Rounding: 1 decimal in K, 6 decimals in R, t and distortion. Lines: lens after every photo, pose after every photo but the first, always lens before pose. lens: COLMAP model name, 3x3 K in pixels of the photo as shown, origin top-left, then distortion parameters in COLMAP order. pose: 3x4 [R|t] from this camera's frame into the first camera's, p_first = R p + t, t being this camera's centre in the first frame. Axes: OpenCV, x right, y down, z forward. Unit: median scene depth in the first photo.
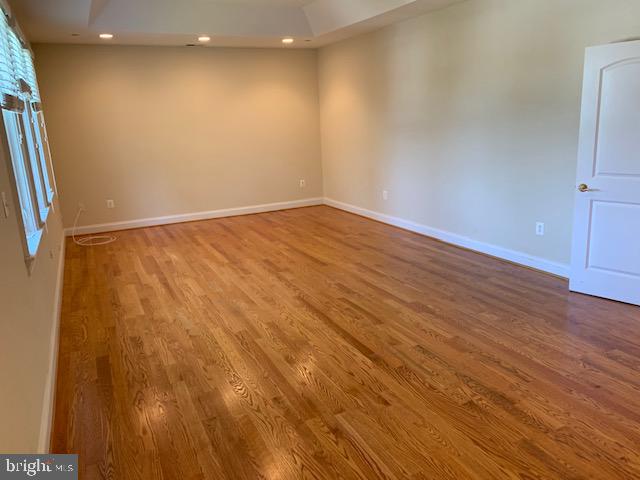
lens RADIAL K [[486.6, 0, 318.9], [0, 486.6, 237.8], [0, 0, 1]] dist [0.026390, -0.041299]
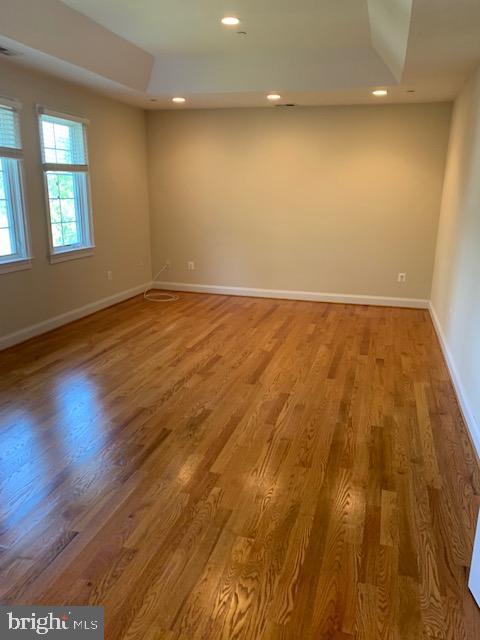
lens RADIAL K [[486.6, 0, 241.1], [0, 486.6, 323.0], [0, 0, 1]] dist [0.026390, -0.041299]
pose [[0.742413, 0.231821, -0.628555, 0.479615], [-0.204396, 0.971869, 0.117019, -0.130016], [0.638000, 0.041598, 0.768912, 0.379724]]
